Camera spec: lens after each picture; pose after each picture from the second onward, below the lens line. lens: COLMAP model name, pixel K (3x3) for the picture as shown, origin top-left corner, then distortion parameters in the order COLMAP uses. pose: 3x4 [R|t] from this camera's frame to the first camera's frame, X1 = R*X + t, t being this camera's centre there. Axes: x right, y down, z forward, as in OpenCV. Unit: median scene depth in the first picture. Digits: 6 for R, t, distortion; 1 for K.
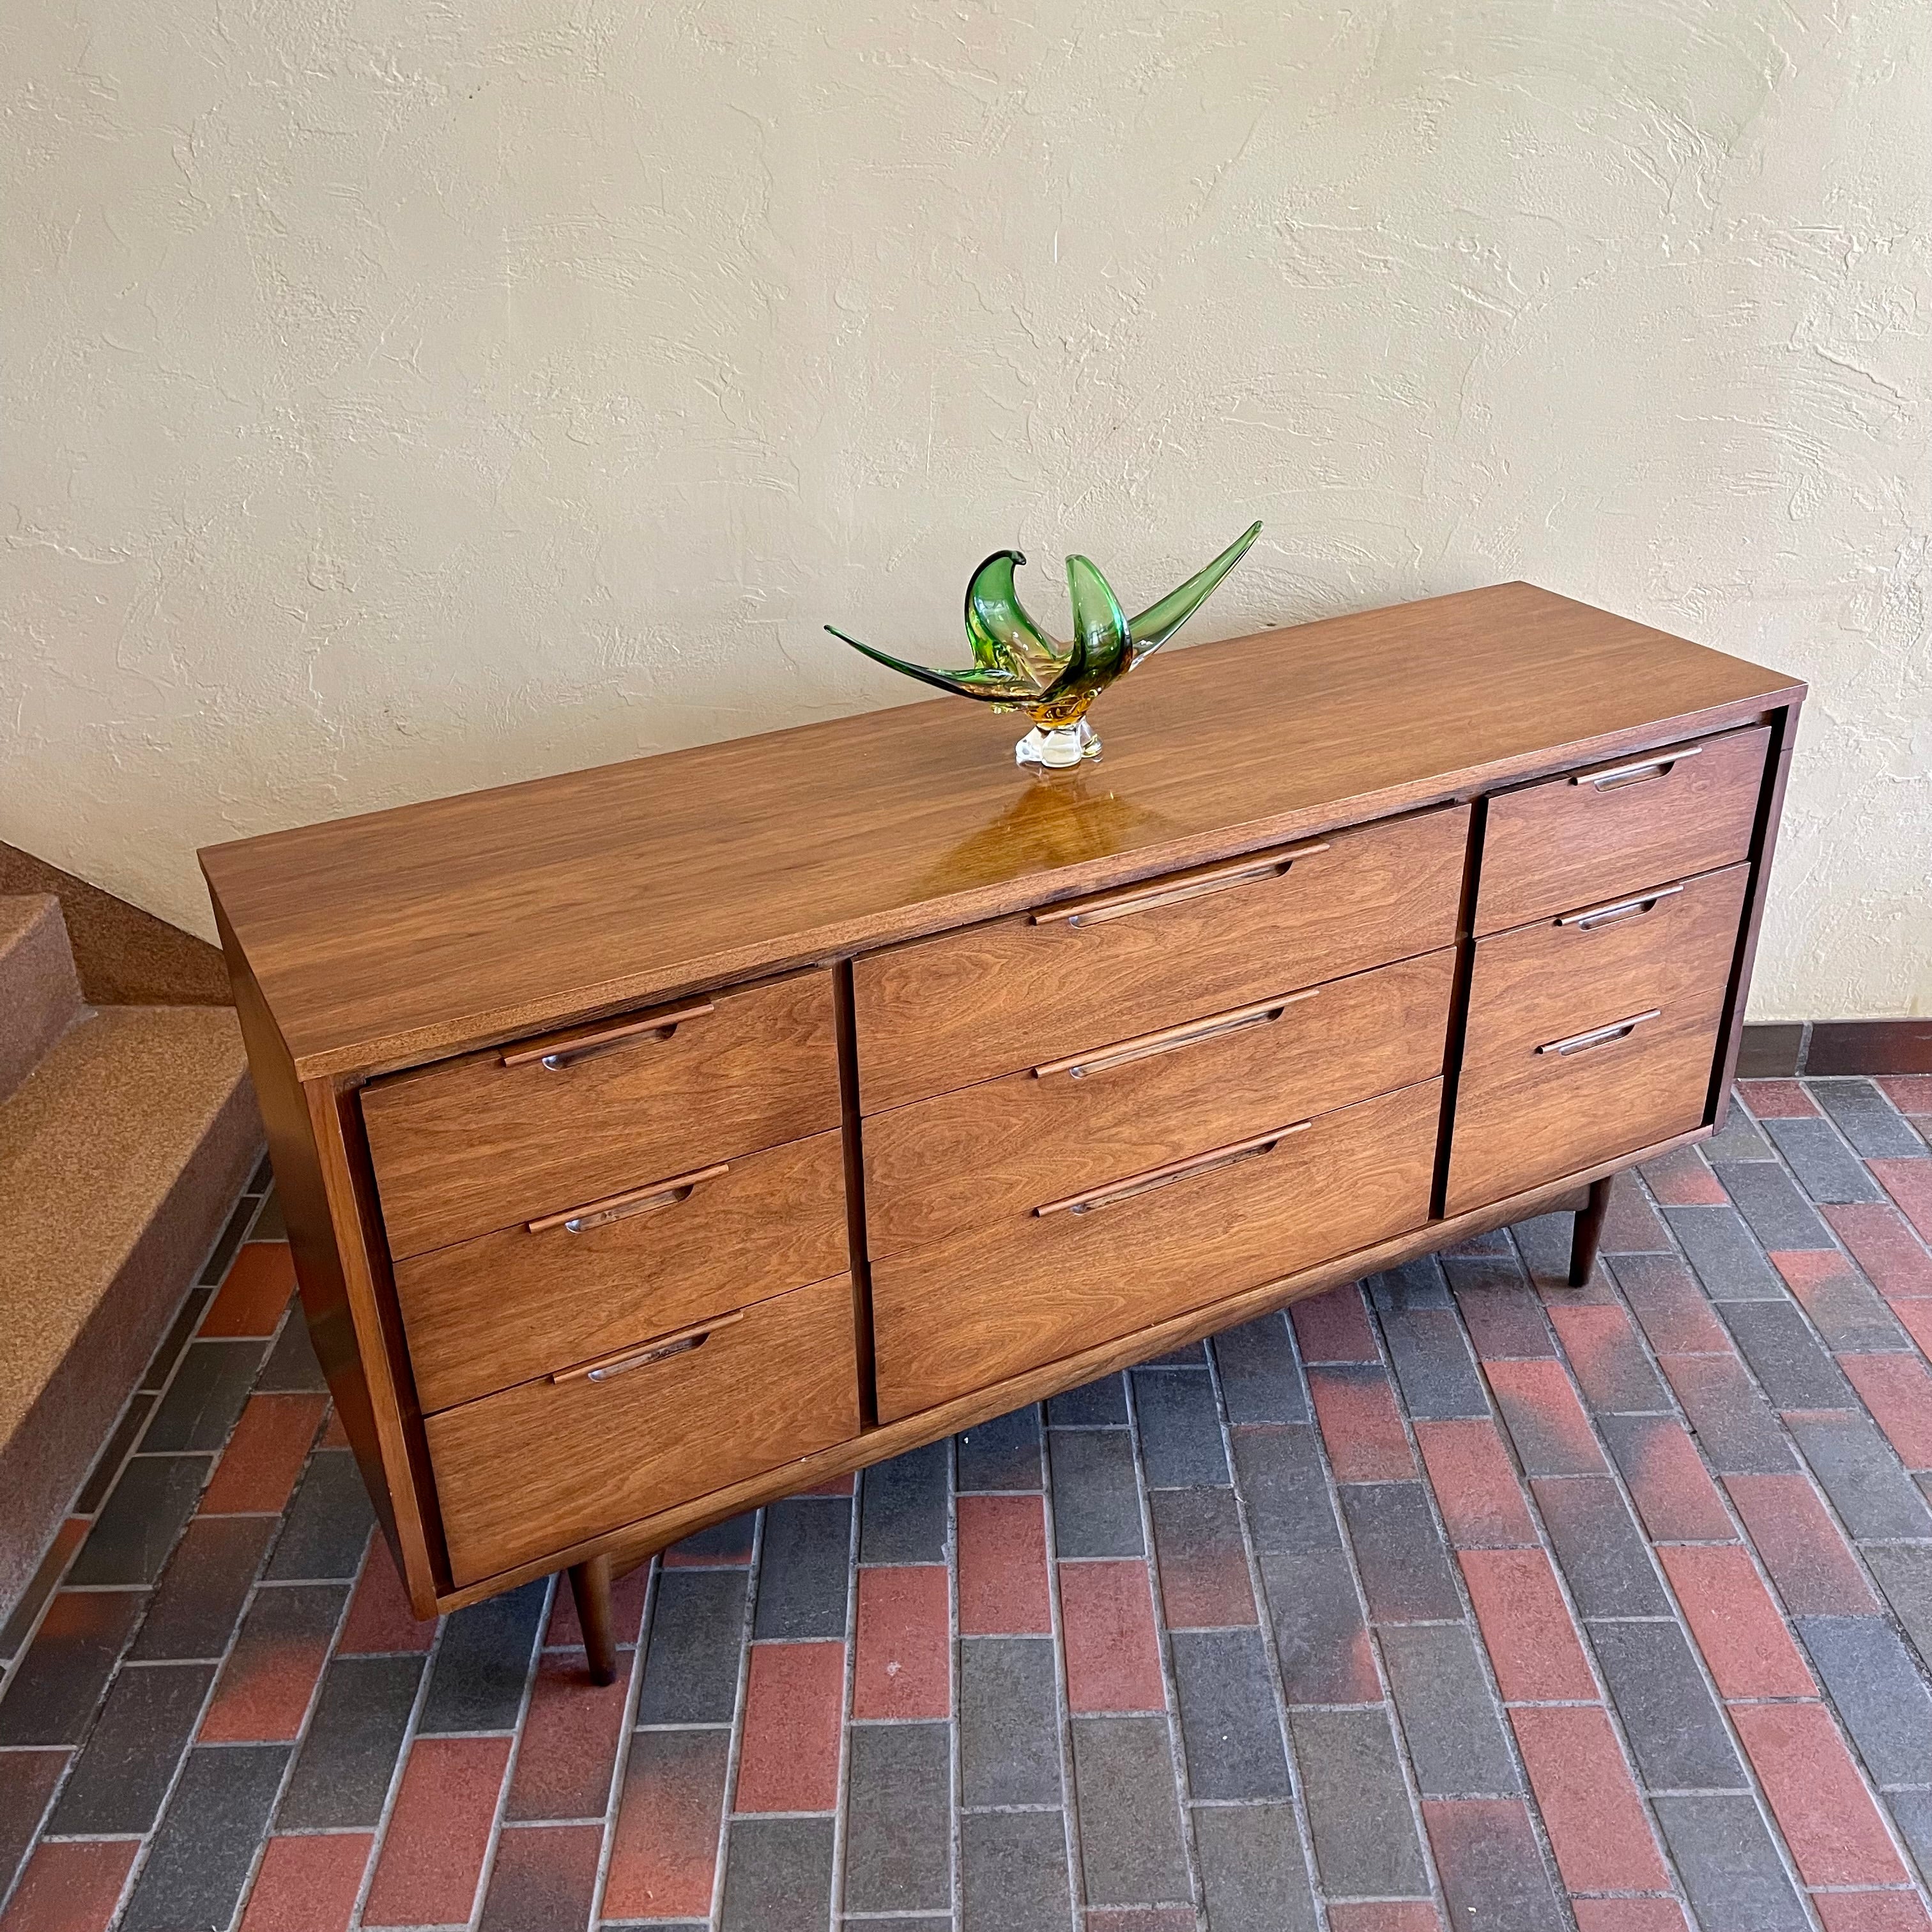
lens RADIAL K [[1960.1, 0, 974.9], [0, 1960.1, 949.0], [0, 0, 1]] dist [0.024369, 0.000000]
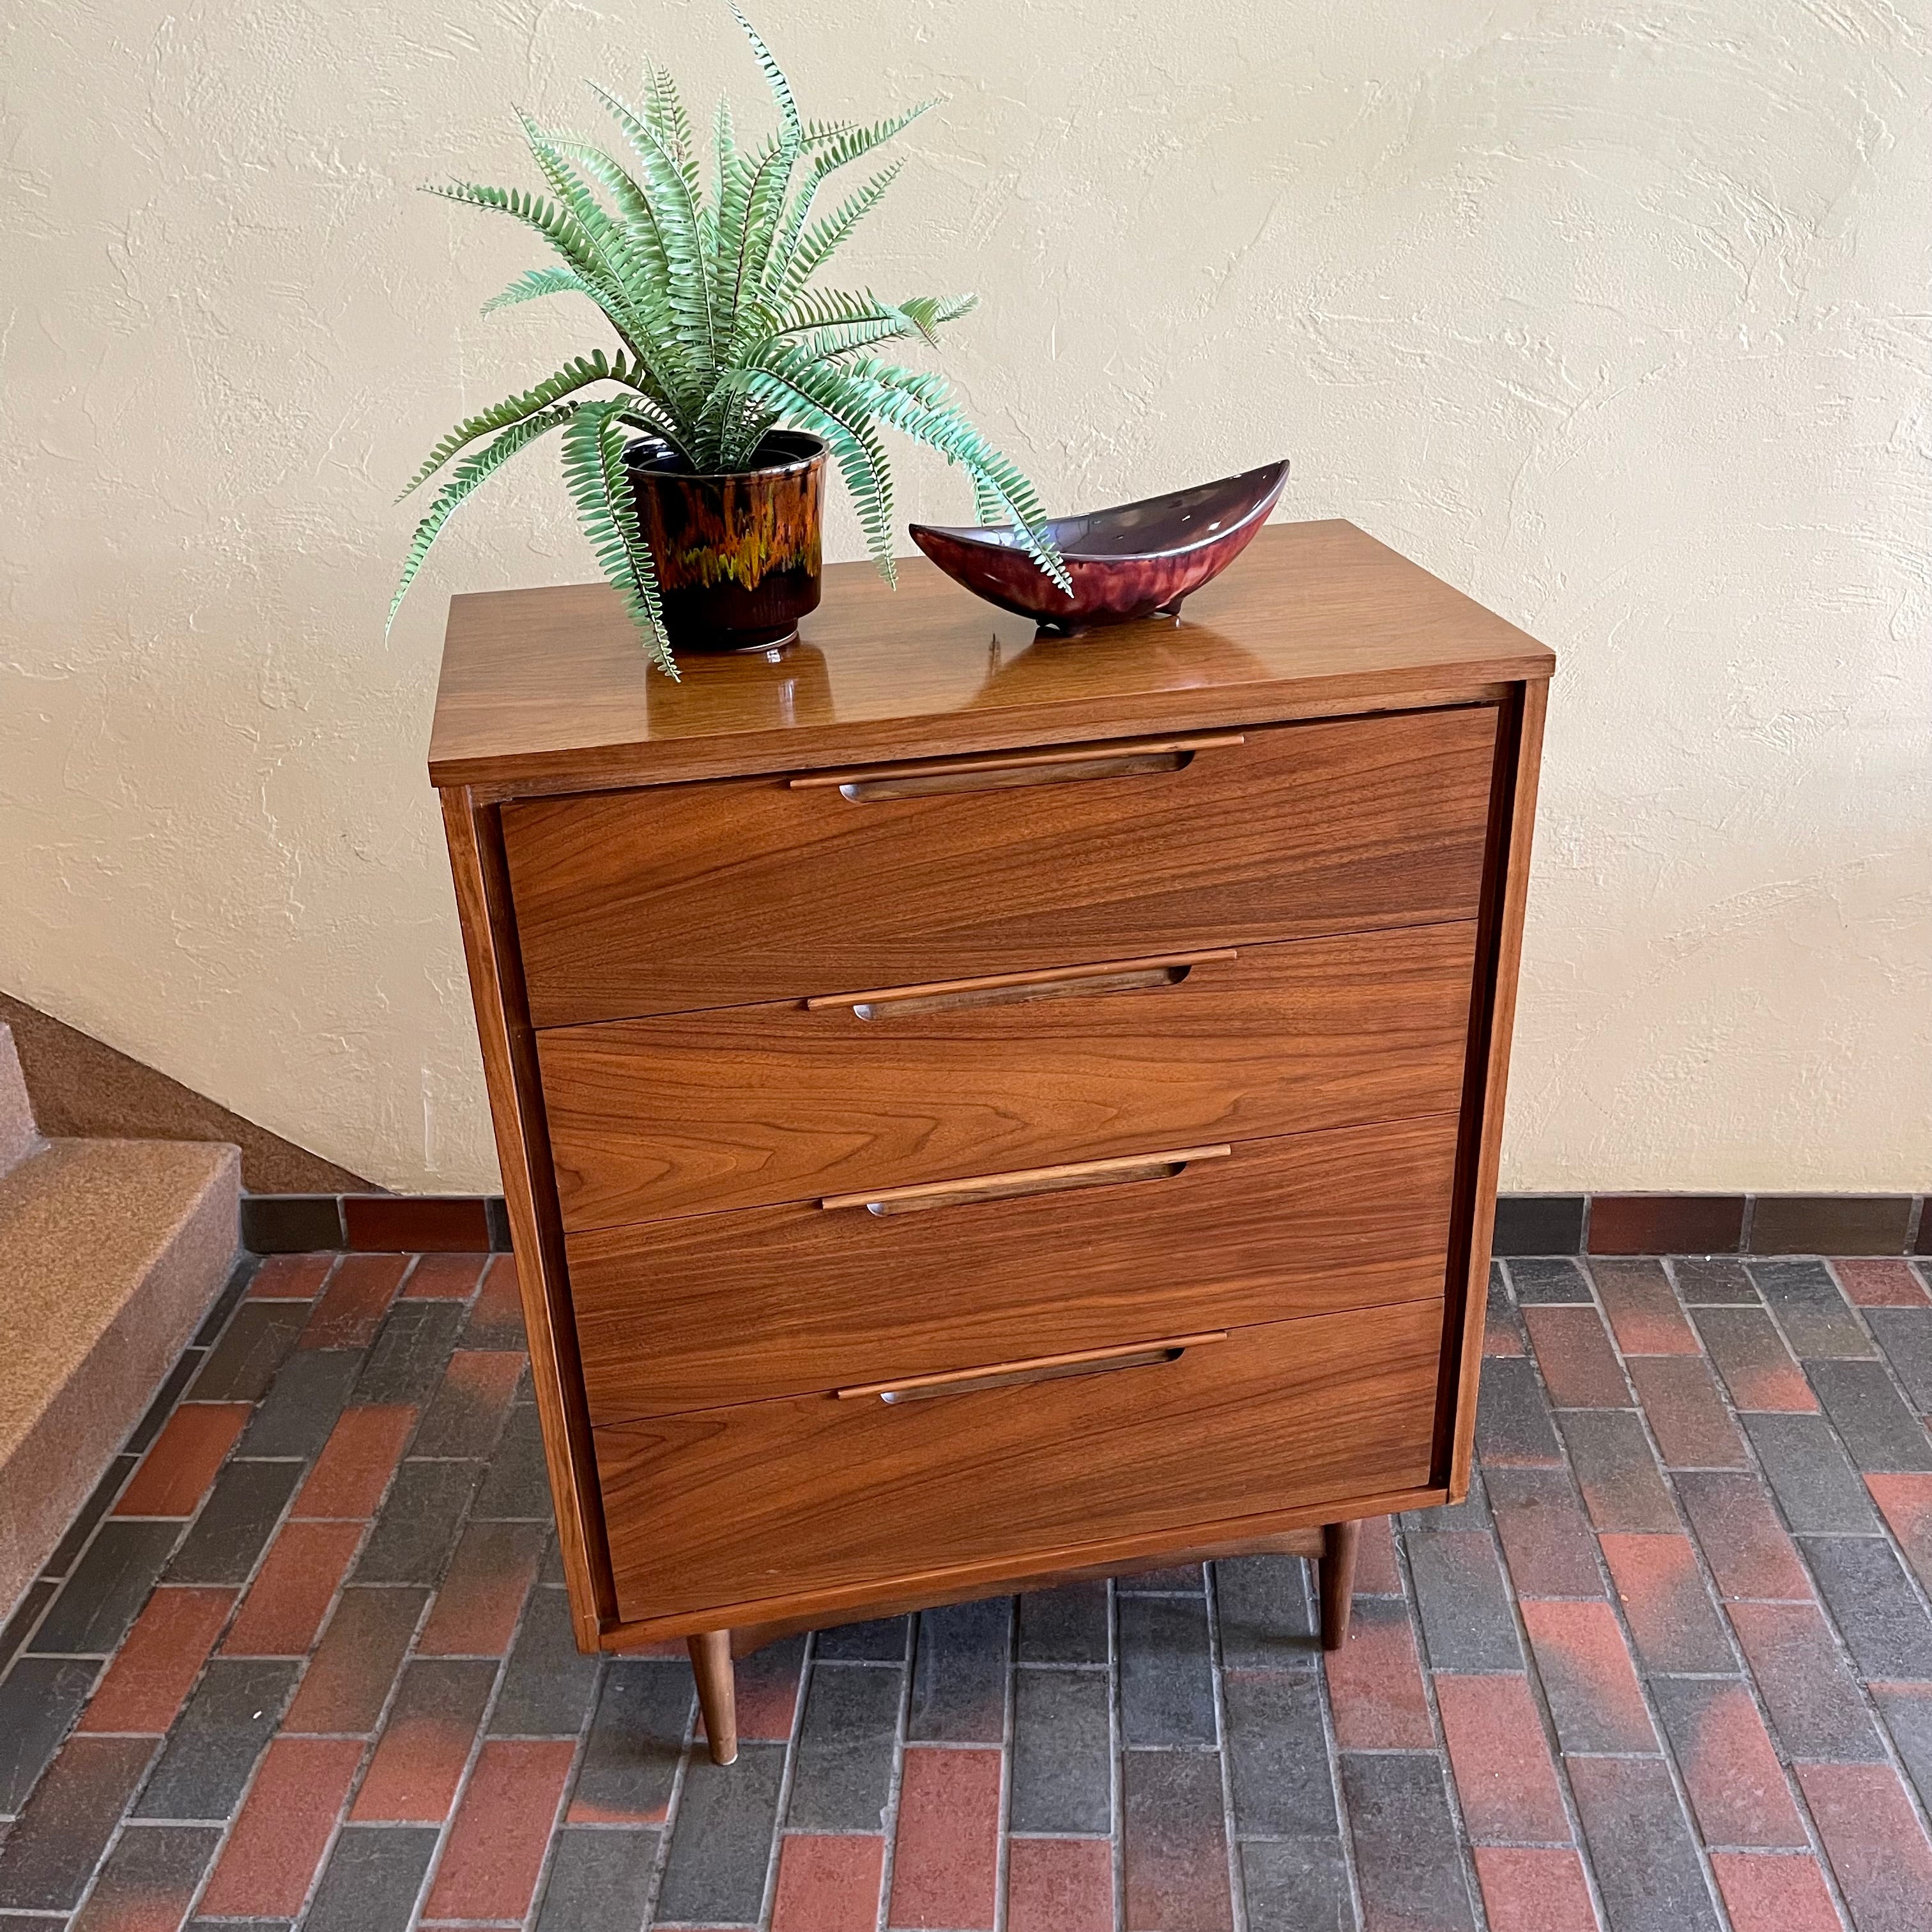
lens RADIAL K [[1960.1, 0, 966.2], [0, 1960.1, 950.8], [0, 0, 1]] dist [0.024369, 0.000000]
pose [[0.997393, 0.014950, -0.070596, 0.069967], [-0.016608, 0.999598, -0.022964, -0.055684], [0.070224, 0.024077, 0.997241, 0.100724]]
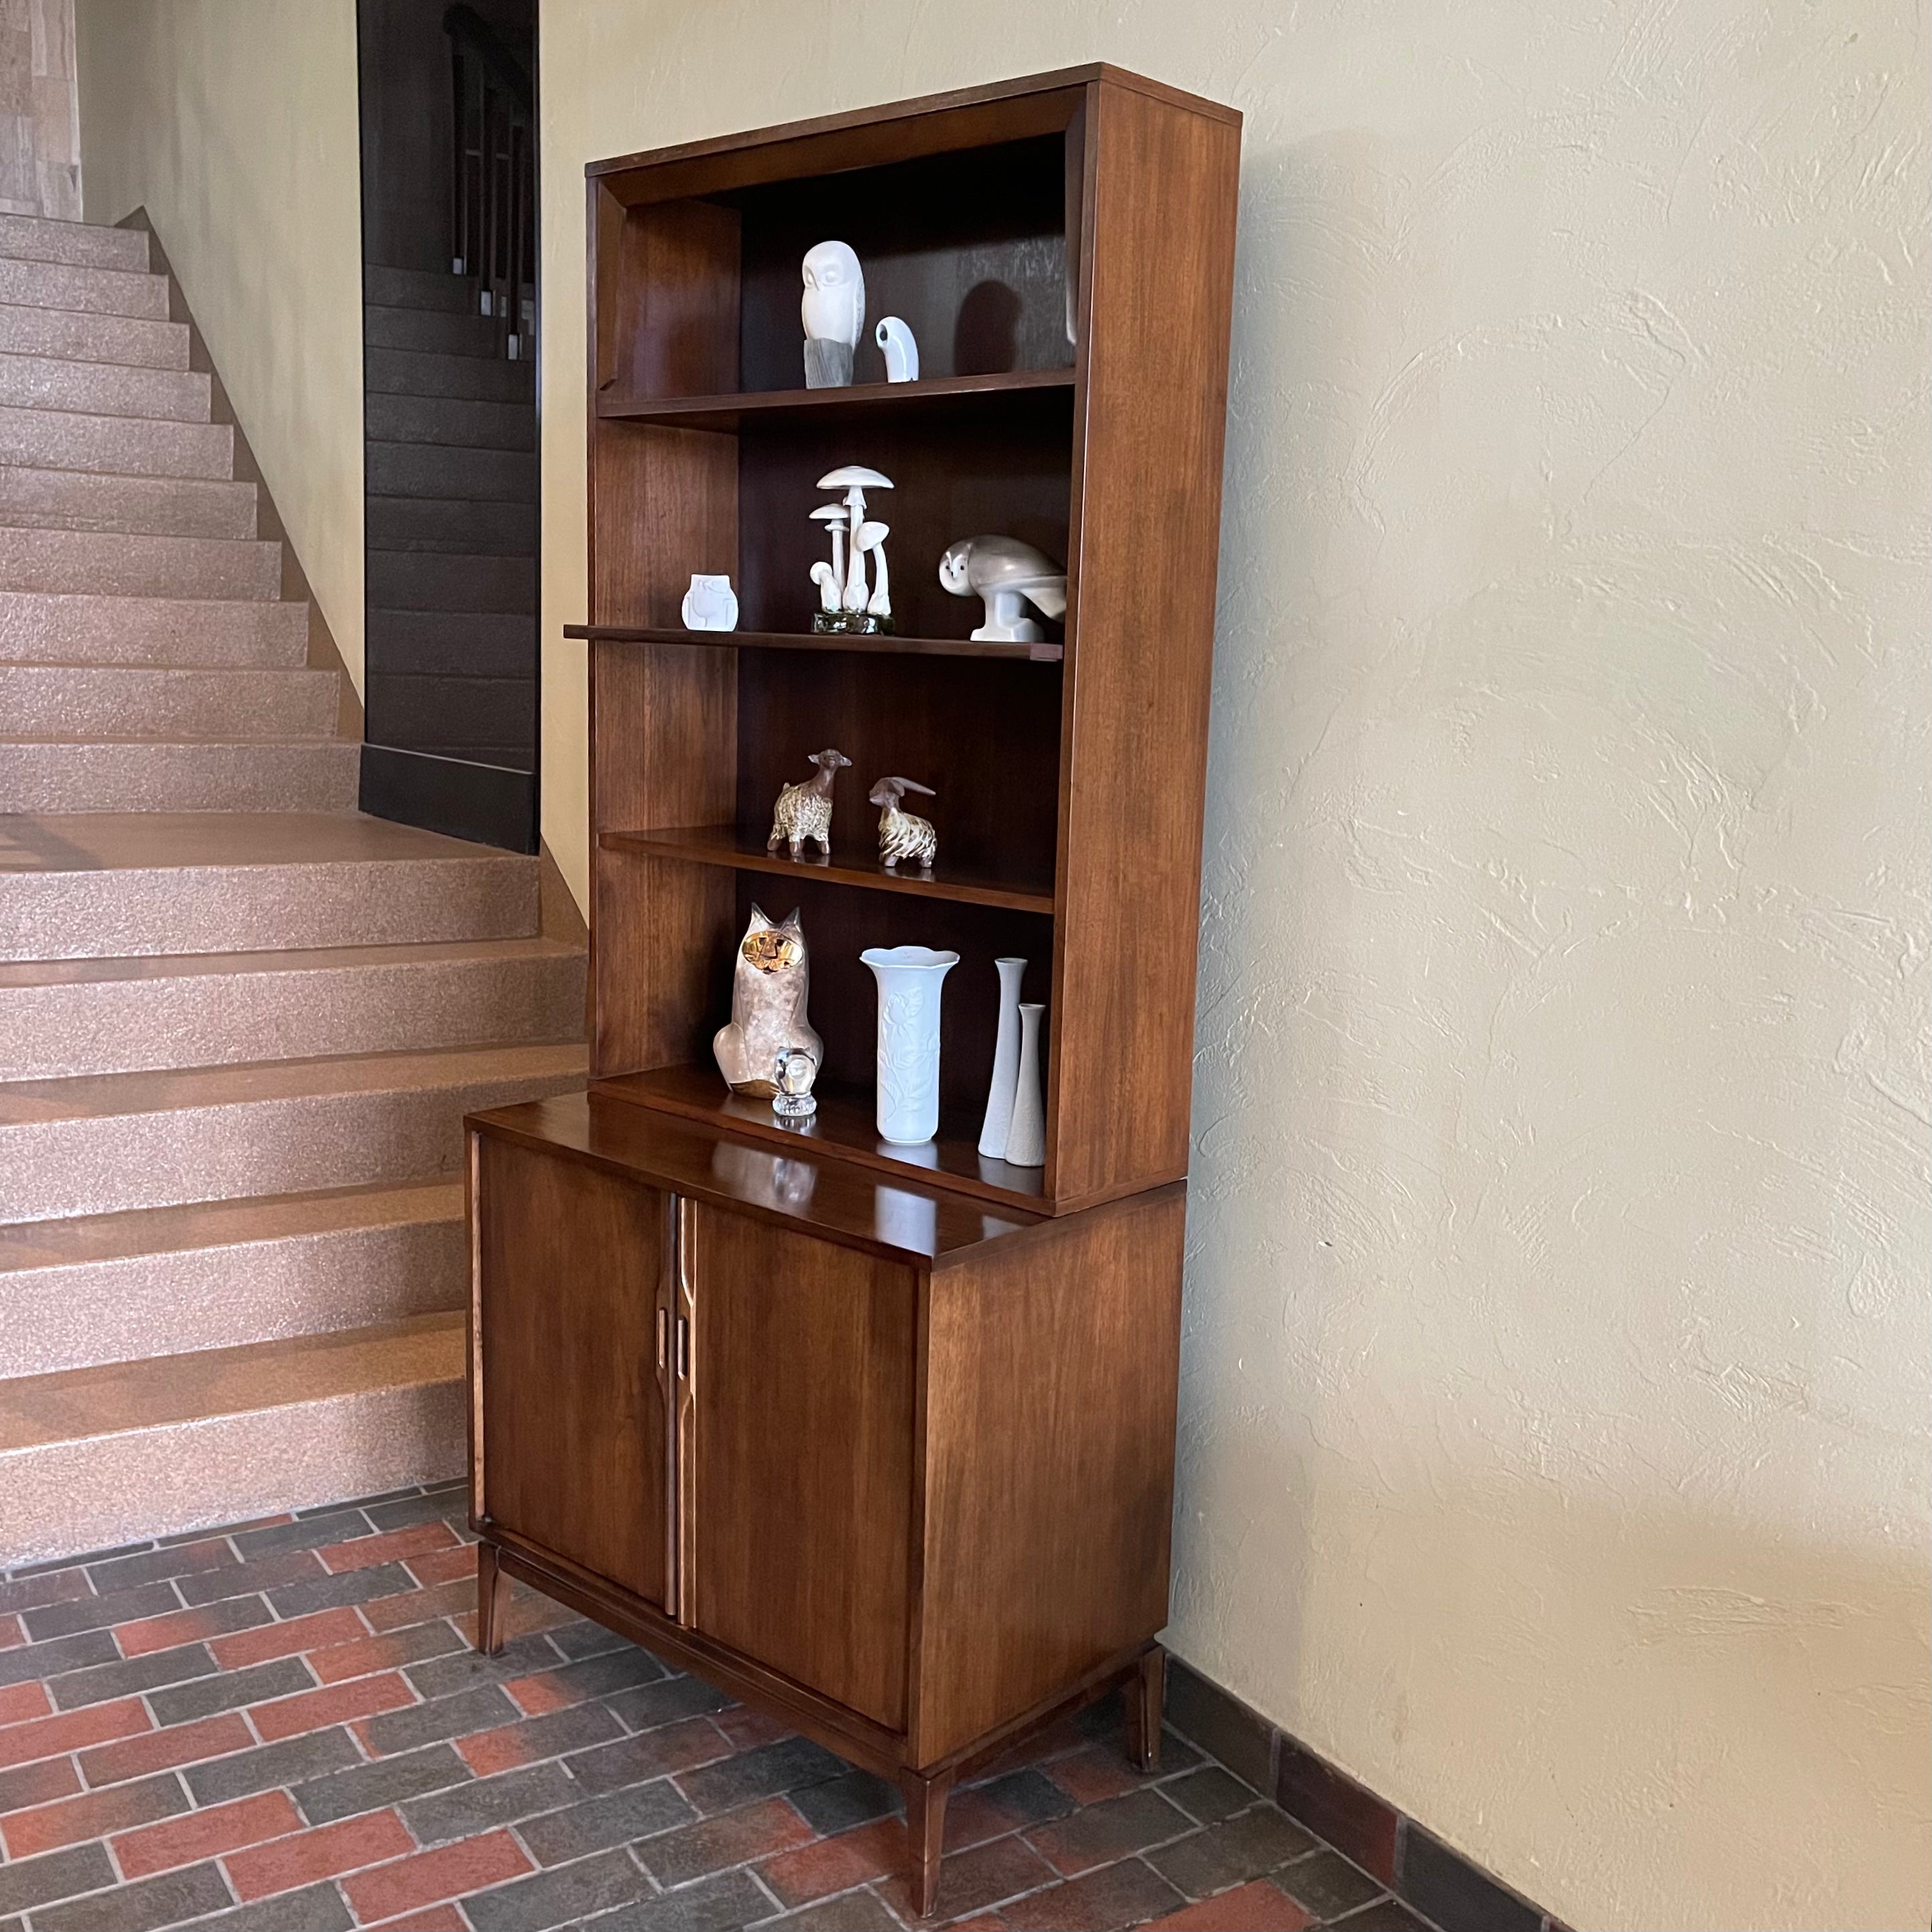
lens RADIAL K [[2044.5, 0, 952.0], [0, 2044.5, 945.9], [0, 0, 1]] dist [0.031474, 0.000000]
pose [[0.519070, 0.166458, -0.838367, 0.903337], [-0.426808, 0.900291, -0.085502, -0.149013], [0.740541, 0.402203, 0.538360, 0.353339]]
